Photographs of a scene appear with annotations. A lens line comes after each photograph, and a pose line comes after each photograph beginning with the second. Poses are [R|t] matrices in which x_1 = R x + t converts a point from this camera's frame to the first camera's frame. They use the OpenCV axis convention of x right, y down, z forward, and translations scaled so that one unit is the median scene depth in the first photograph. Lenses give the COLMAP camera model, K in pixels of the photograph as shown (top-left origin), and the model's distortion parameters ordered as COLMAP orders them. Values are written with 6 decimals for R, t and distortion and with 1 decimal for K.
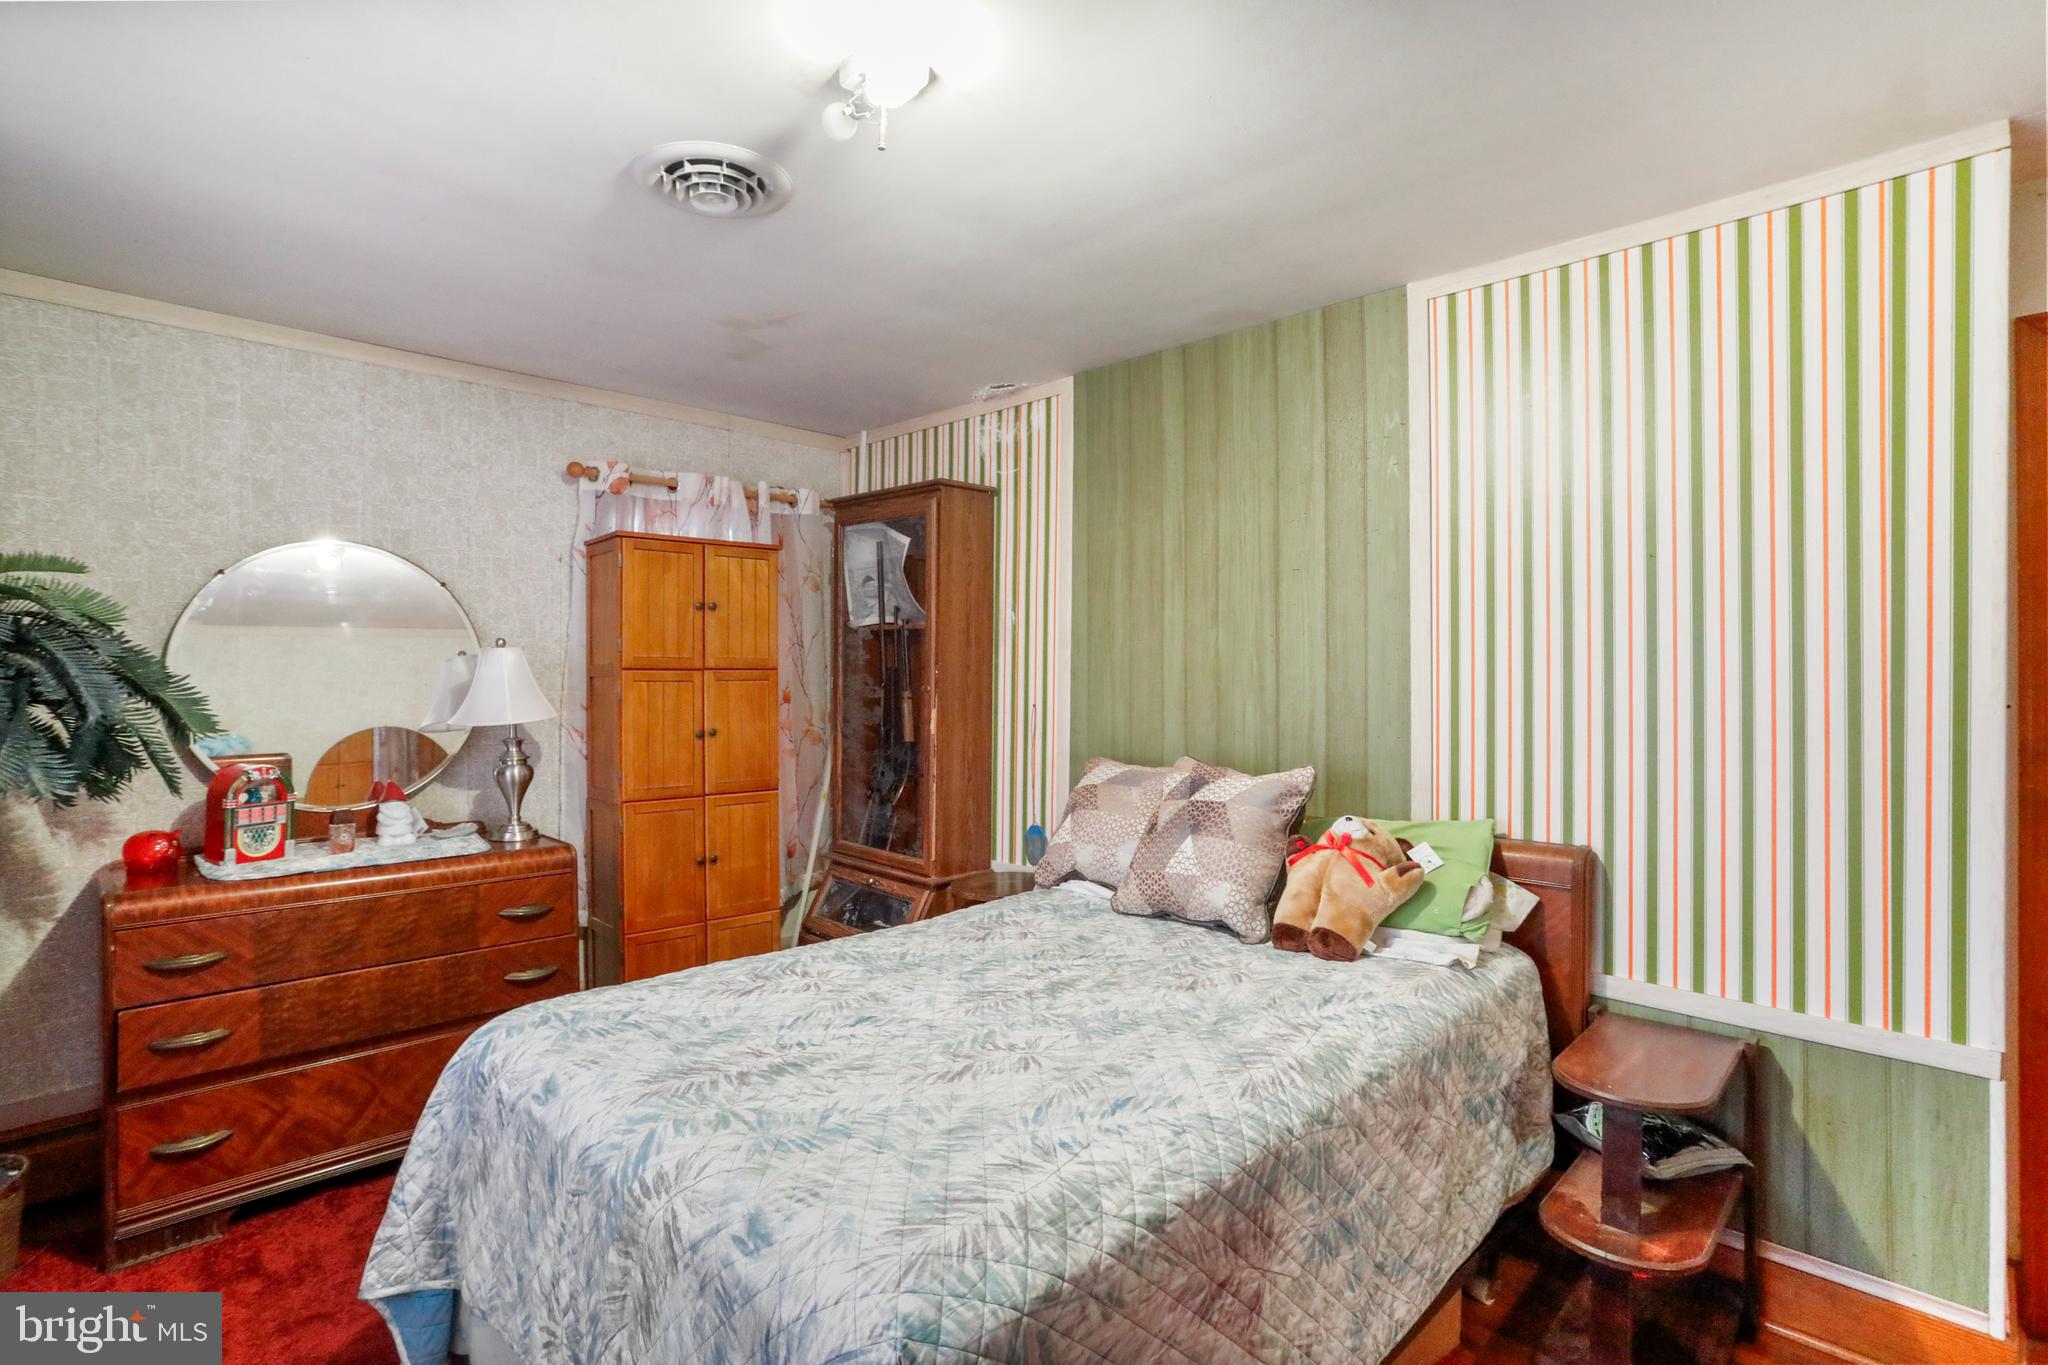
lens RADIAL K [[995.7, 0, 1025.5], [0, 995.7, 673.6], [0, 0, 1]] dist [-0.049066, 0.019650]
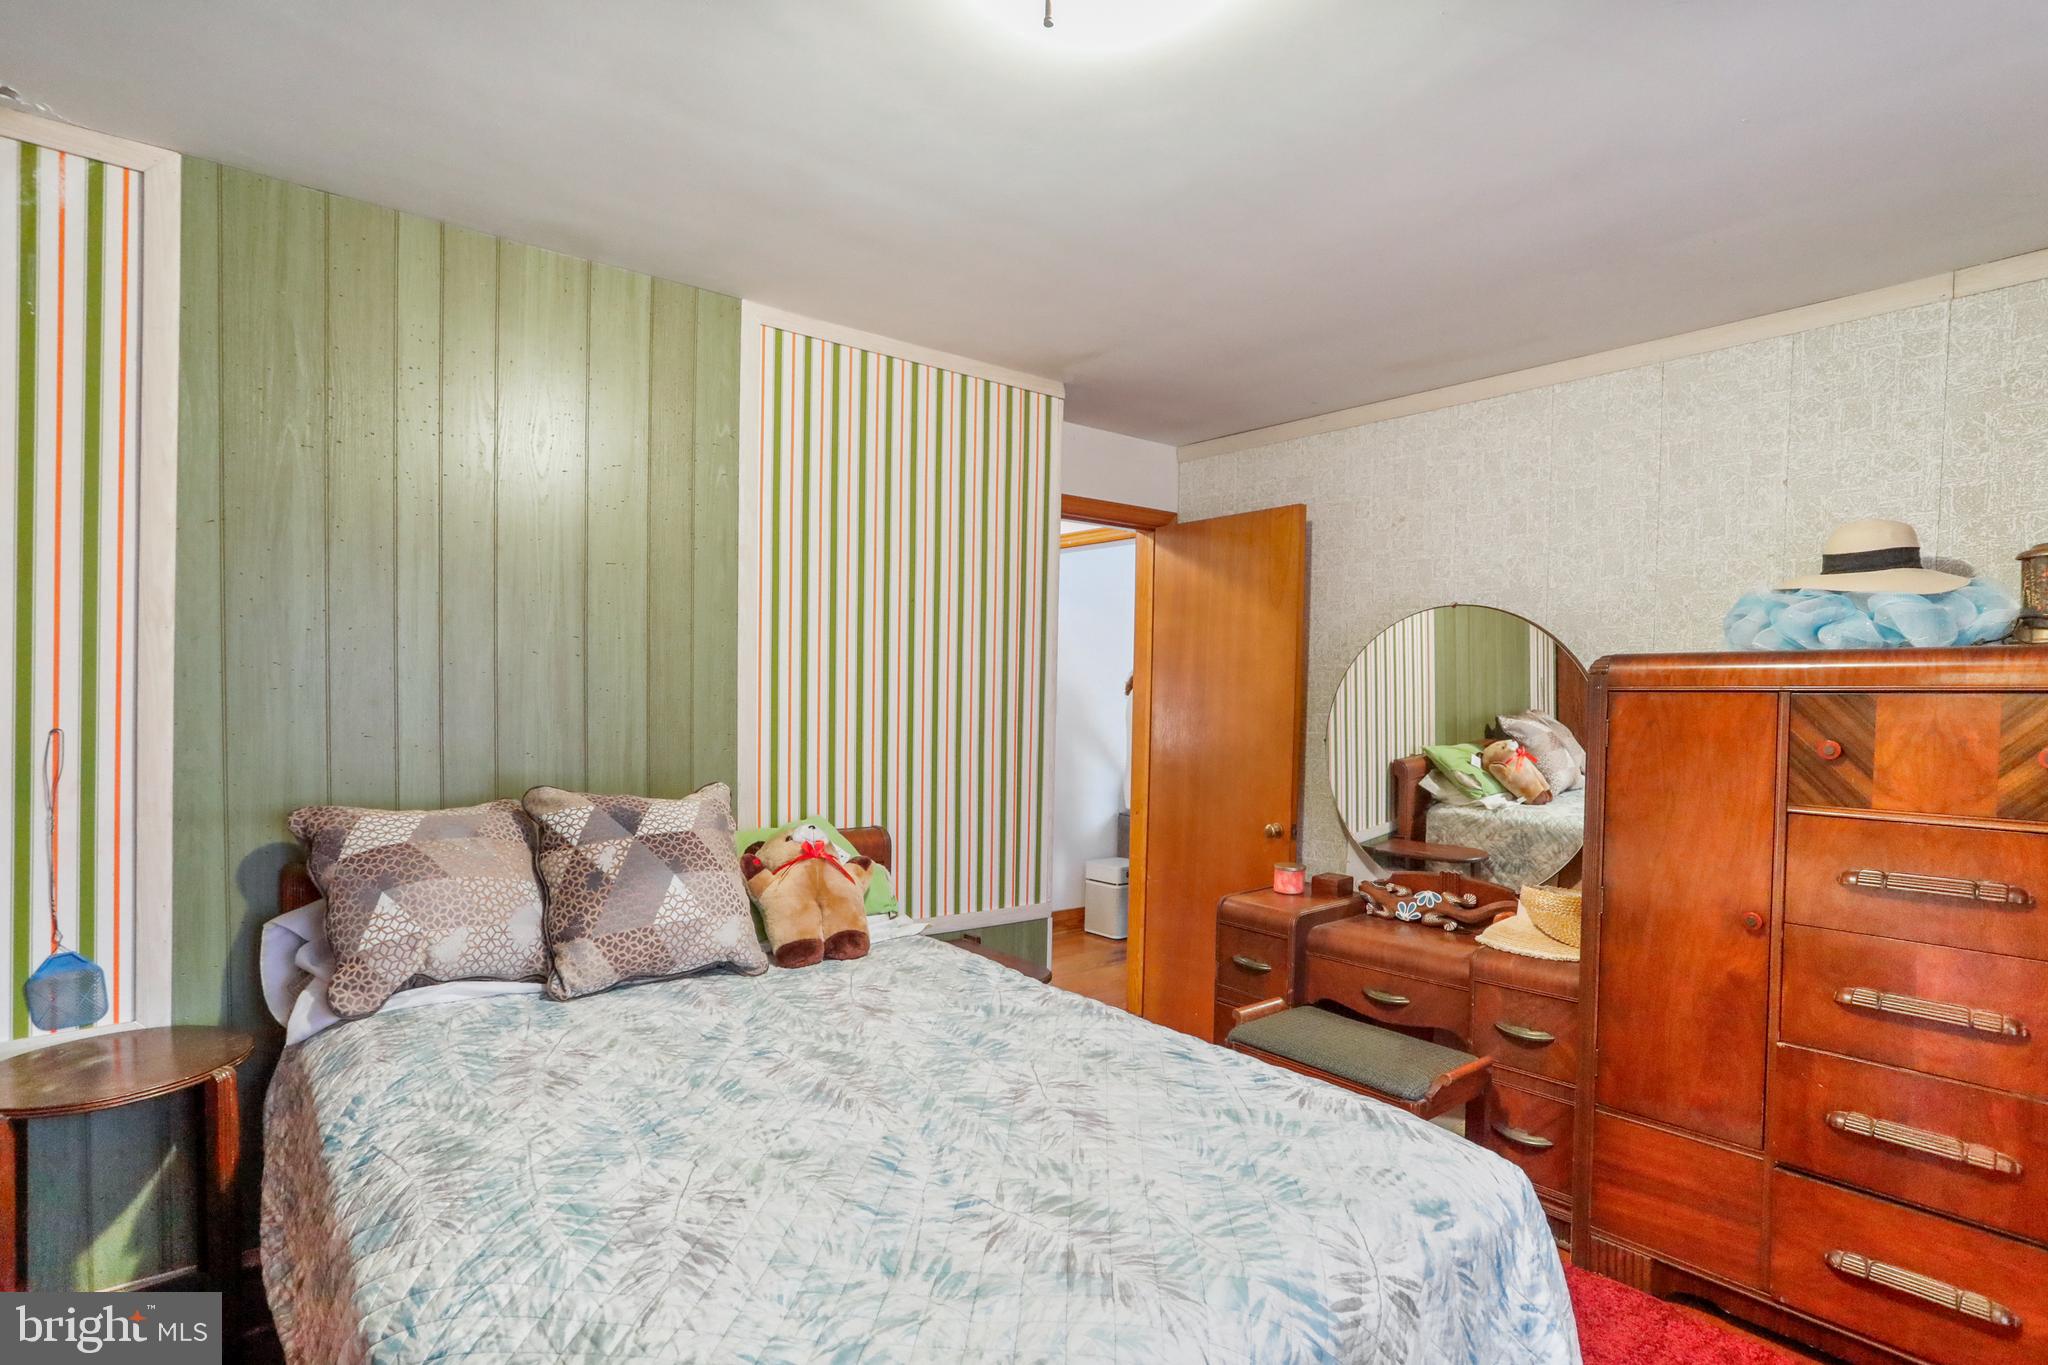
lens RADIAL K [[1031.4, 0, 1013.0], [0, 1031.4, 721.3], [0, 0, 1]] dist [-0.023687, 0.000333]
pose [[0.131776, -0.020172, 0.991074, -0.616126], [-0.015310, 0.999632, 0.022382, 0.008532], [-0.991161, -0.018123, 0.131419, 0.569073]]
